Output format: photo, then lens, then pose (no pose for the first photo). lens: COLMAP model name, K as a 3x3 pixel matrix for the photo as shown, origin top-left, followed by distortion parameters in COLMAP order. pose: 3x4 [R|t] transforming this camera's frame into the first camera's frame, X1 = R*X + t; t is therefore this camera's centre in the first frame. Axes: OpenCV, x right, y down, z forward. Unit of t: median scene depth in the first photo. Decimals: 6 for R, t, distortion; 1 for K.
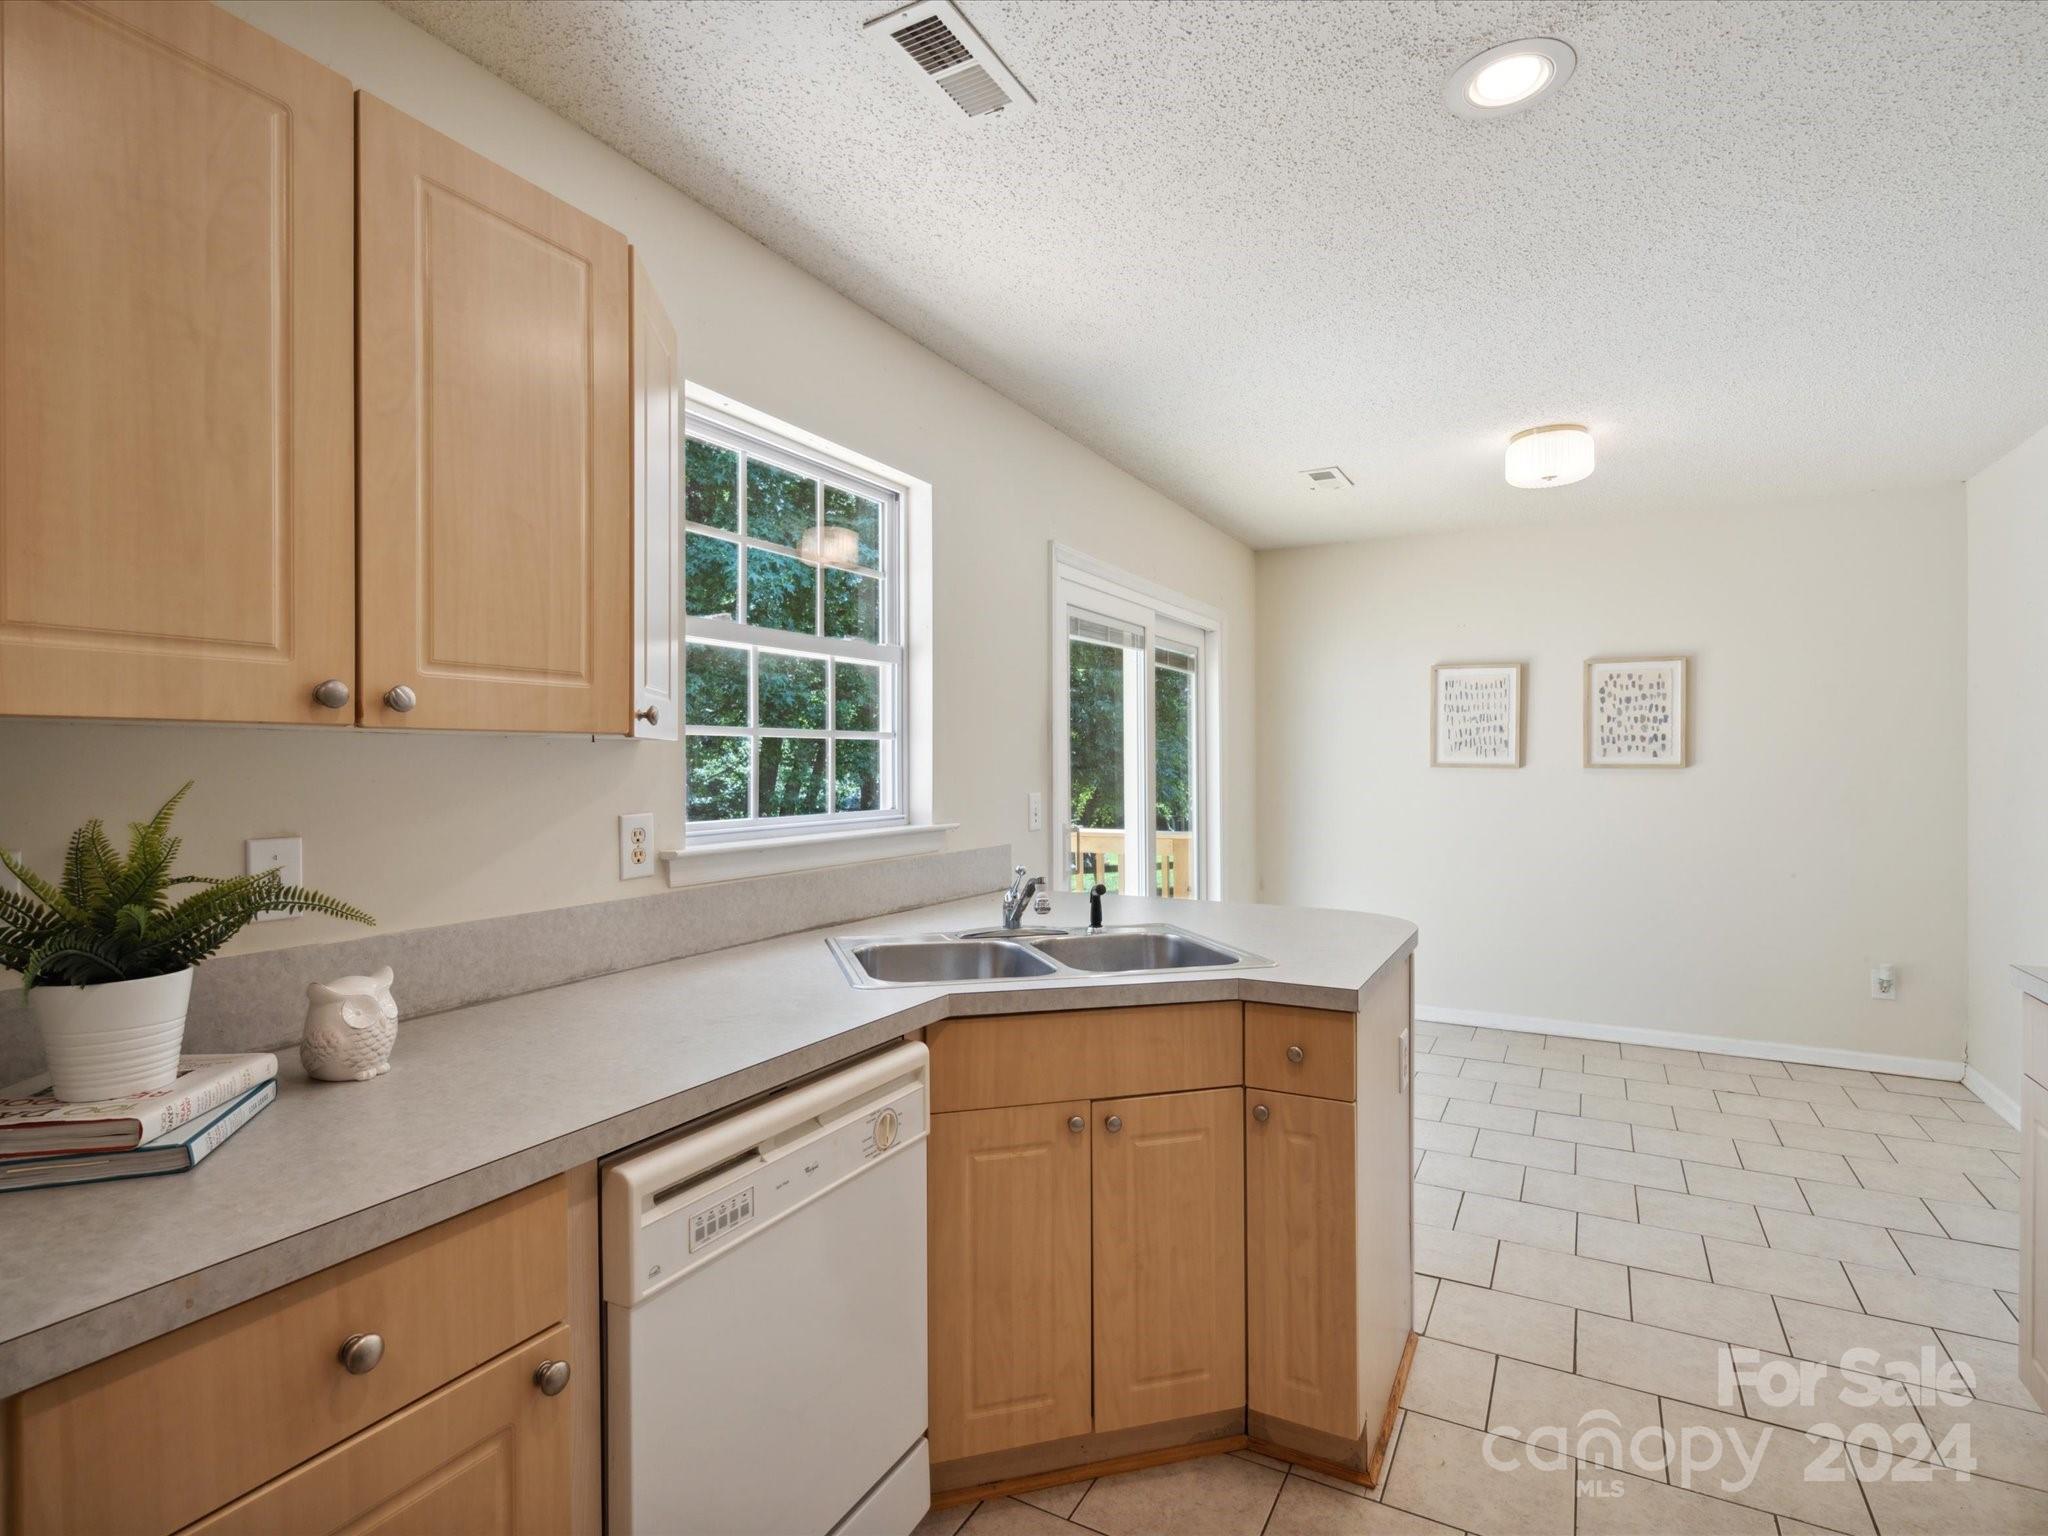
lens RADIAL K [[1032.2, 0, 1009.7], [0, 1032.2, 781.3], [0, 0, 1]] dist [-0.003050, 0.000638]
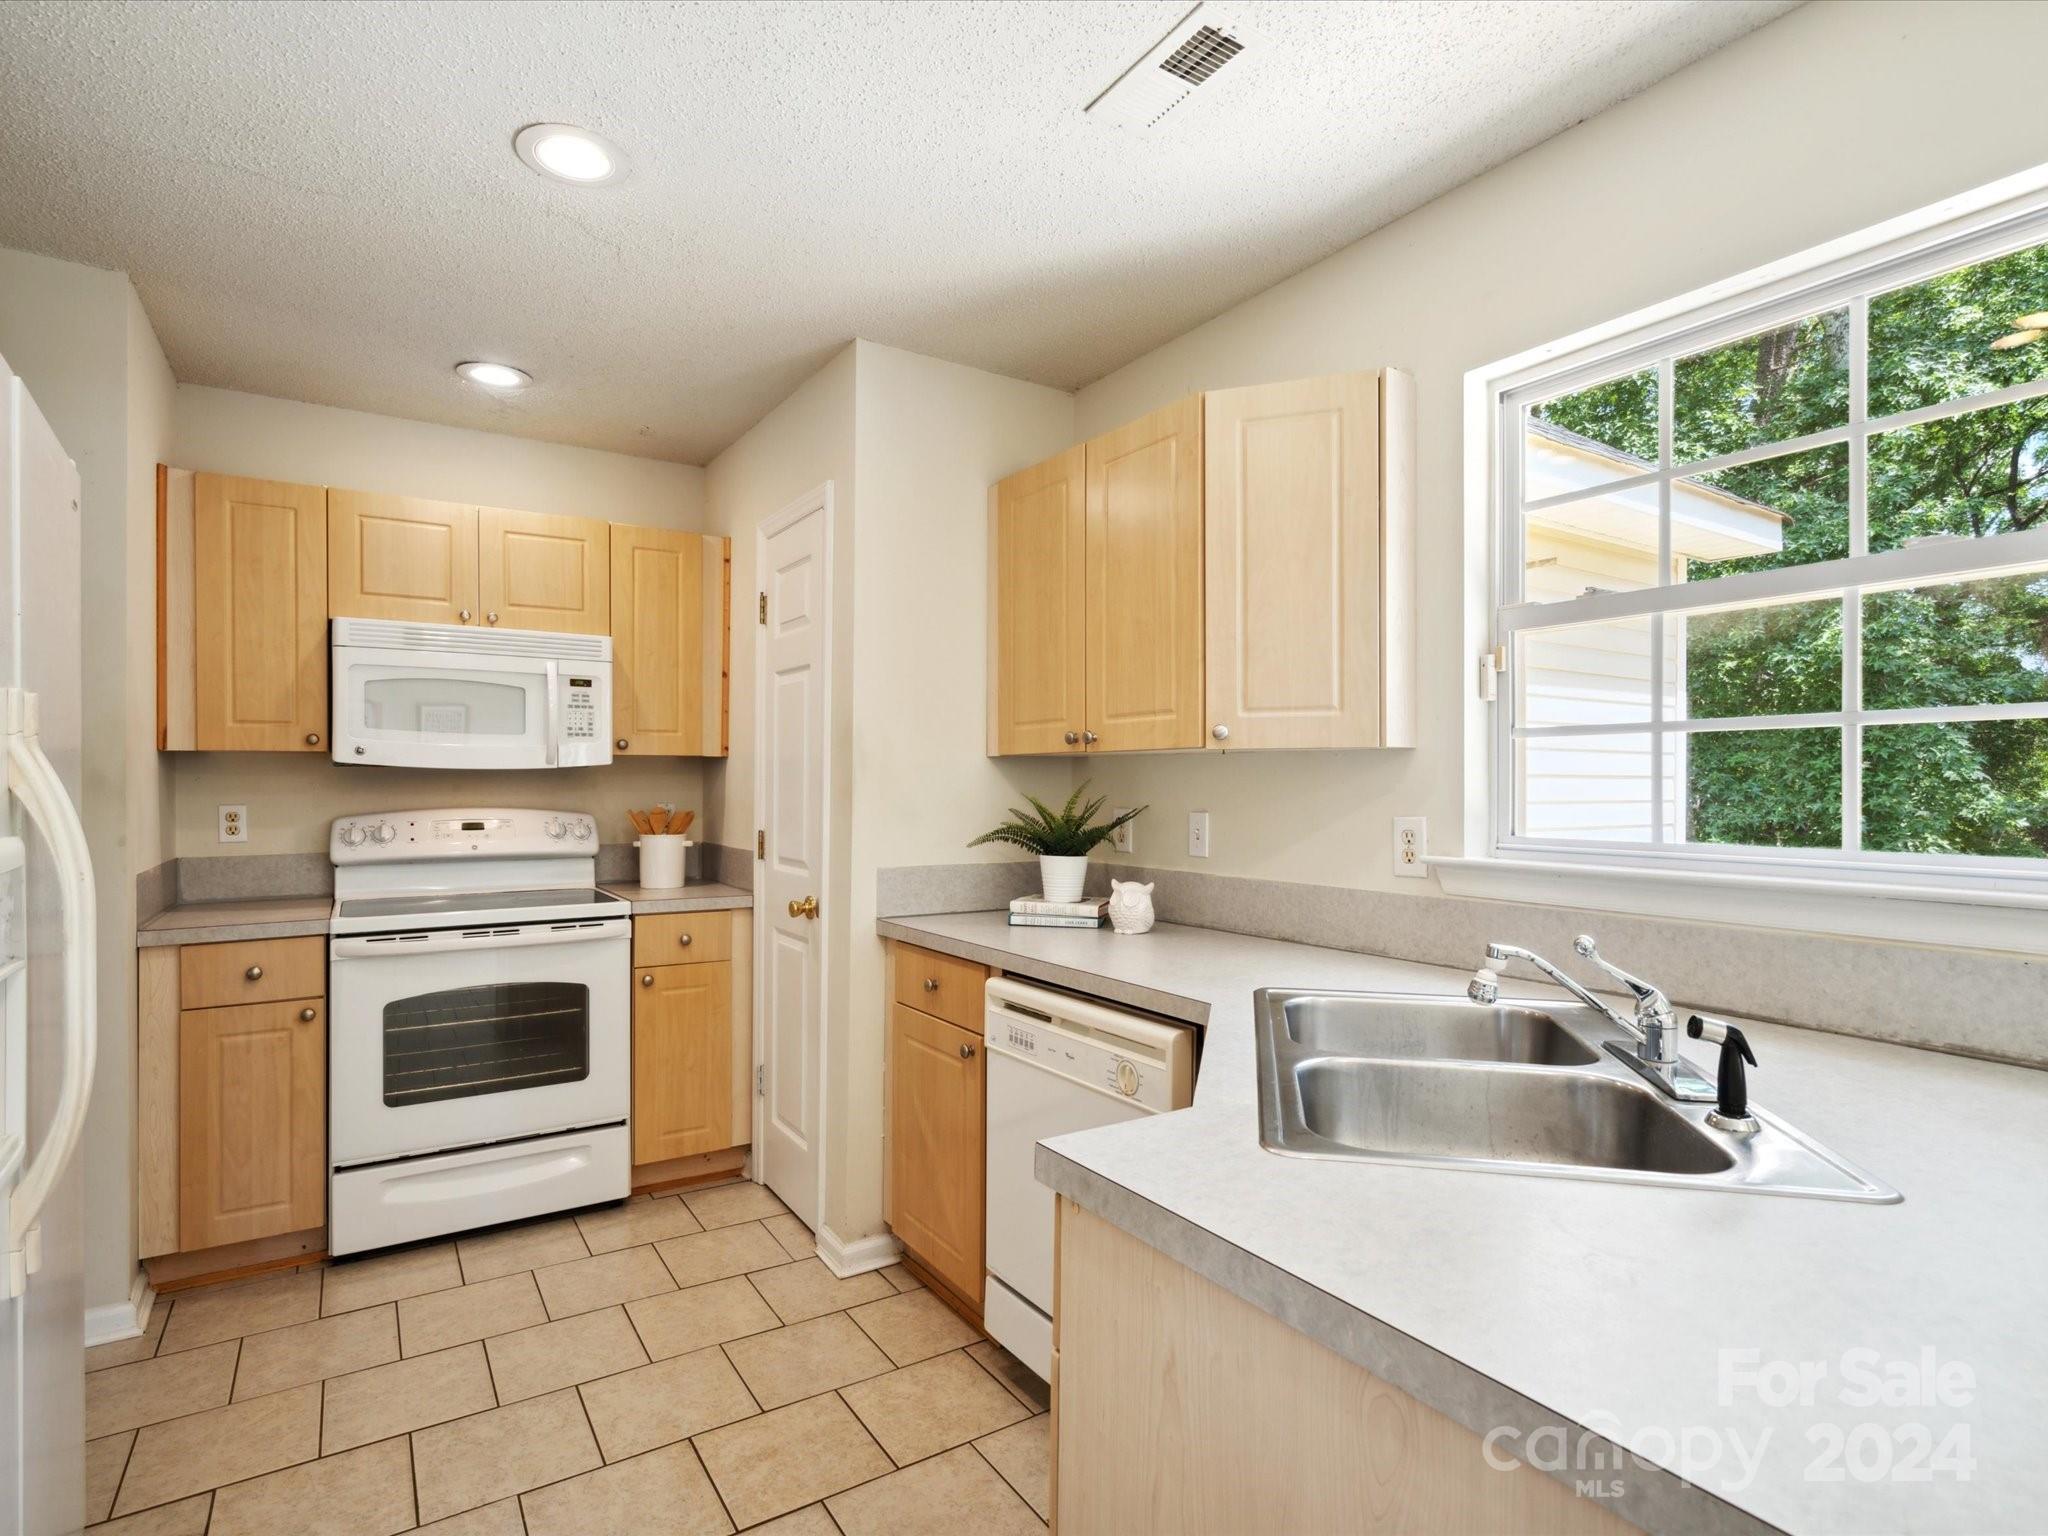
lens RADIAL K [[1032.2, 0, 1009.7], [0, 1032.2, 781.3], [0, 0, 1]] dist [-0.003050, 0.000638]
pose [[-0.470271, -0.007466, -0.882490, 1.055018], [-0.022984, 0.999729, 0.003790, 0.000268], [0.882223, 0.022066, -0.470315, 1.539323]]
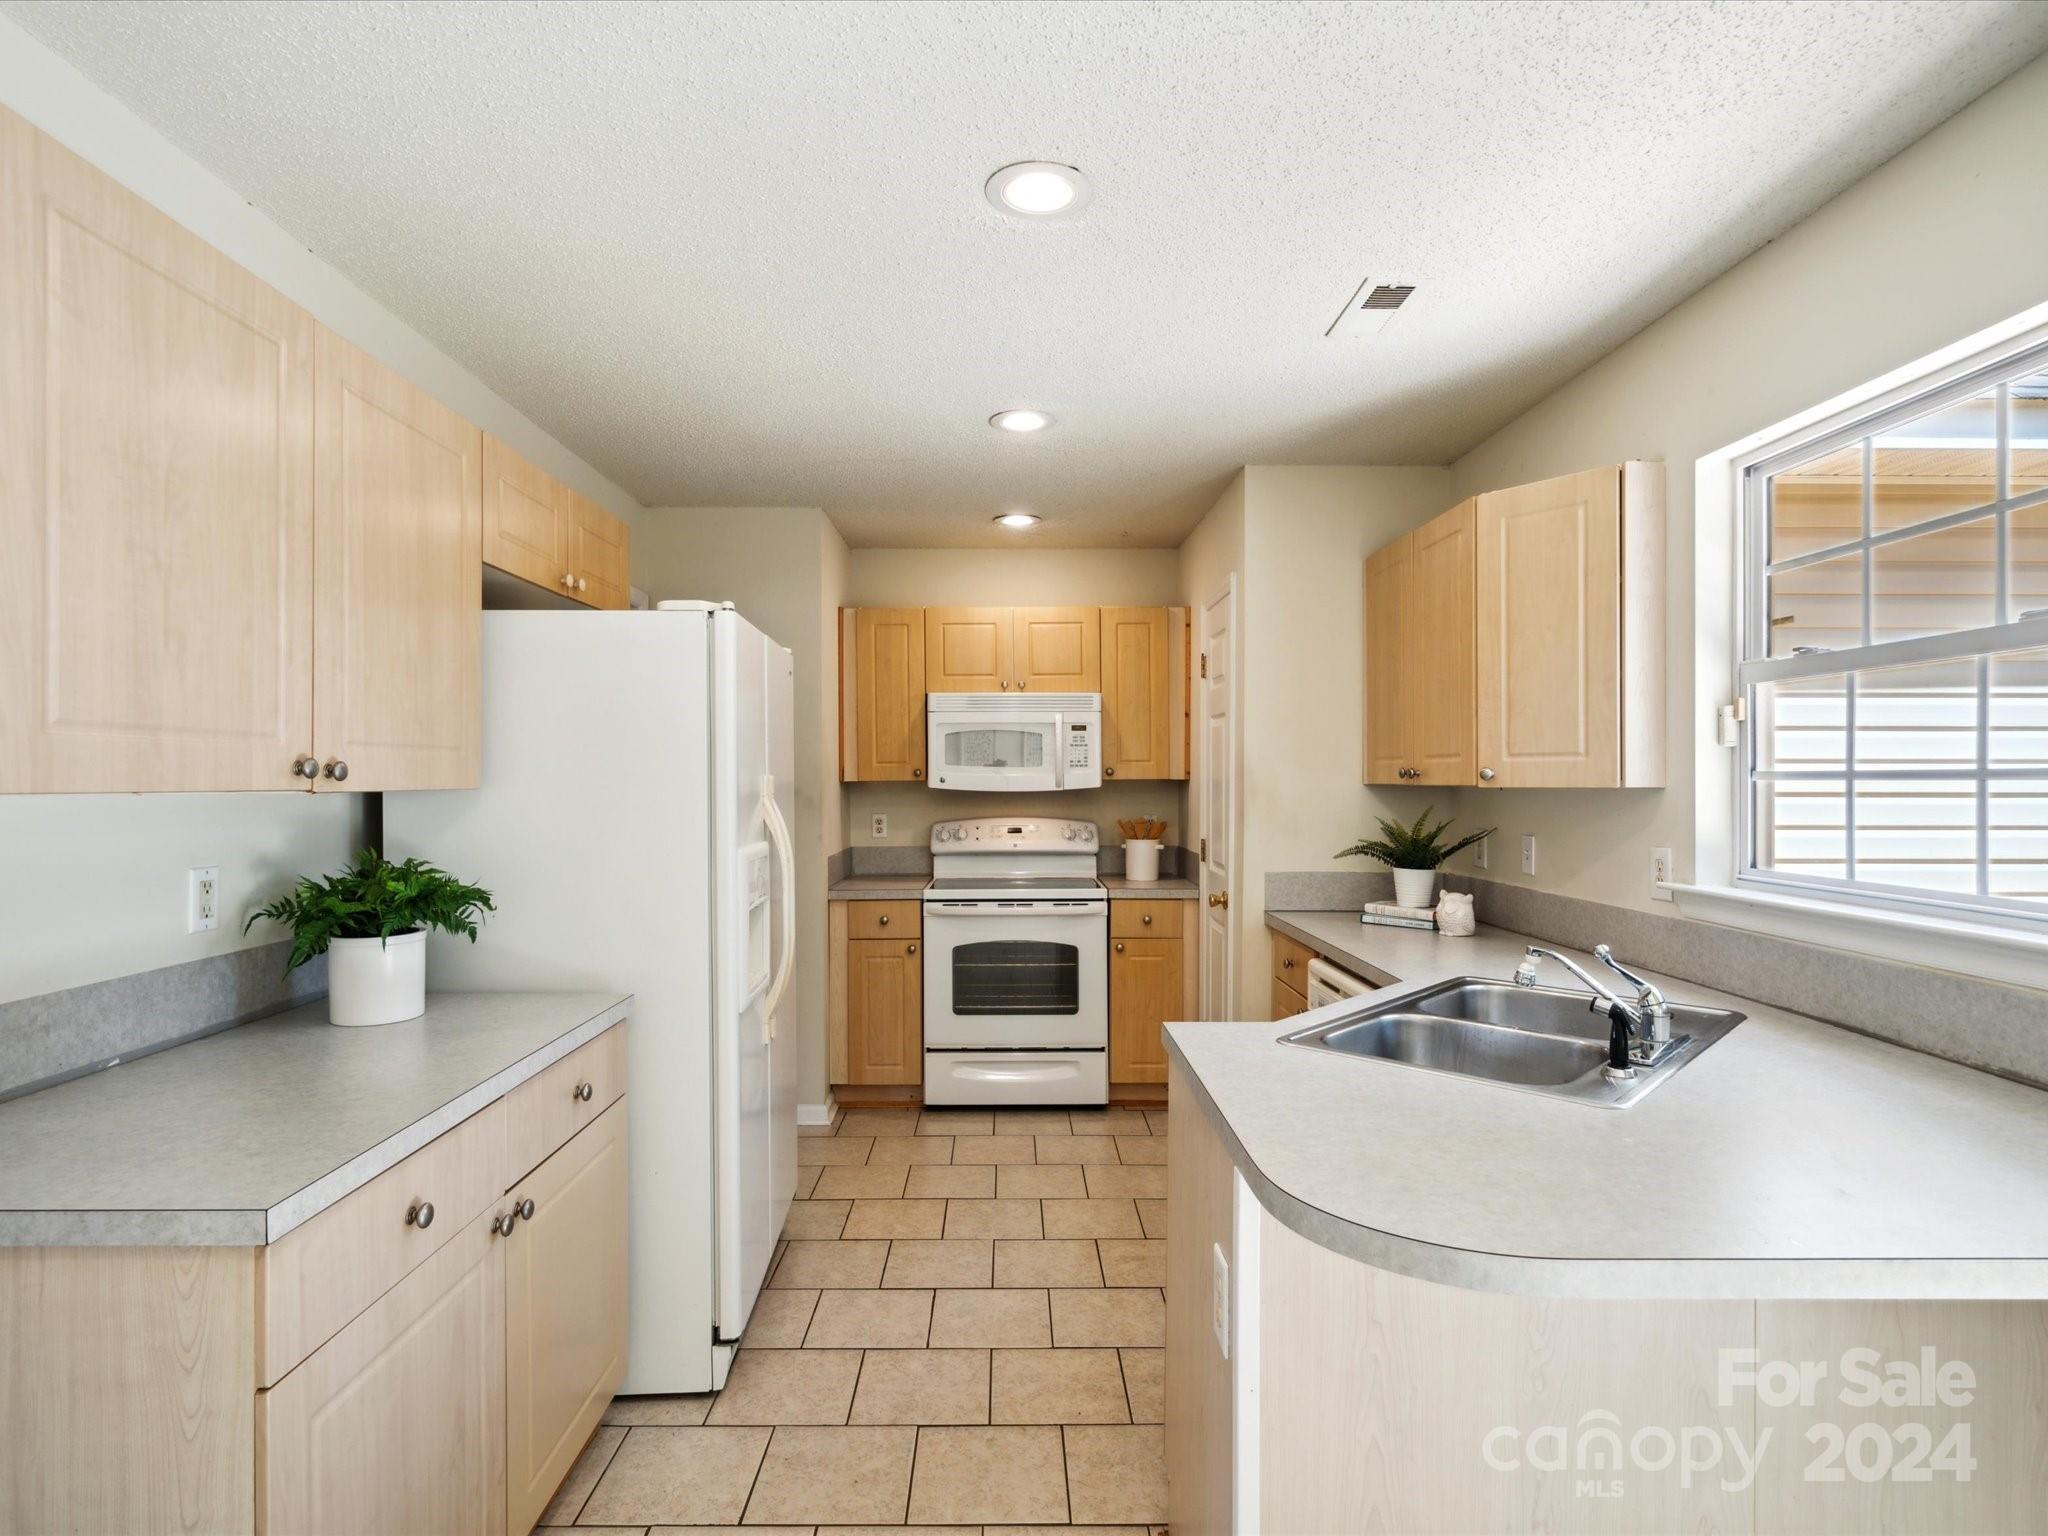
lens RADIAL K [[1063.3, 0, 1012.7], [0, 1063.3, 780.1], [0, 0, 1]] dist [-0.002685, 0.009606]
pose [[-0.867783, -0.002218, -0.496938, 1.265330], [-0.012840, 0.999756, 0.017960, -0.082940], [0.496777, 0.021966, -0.867600, 2.318415]]
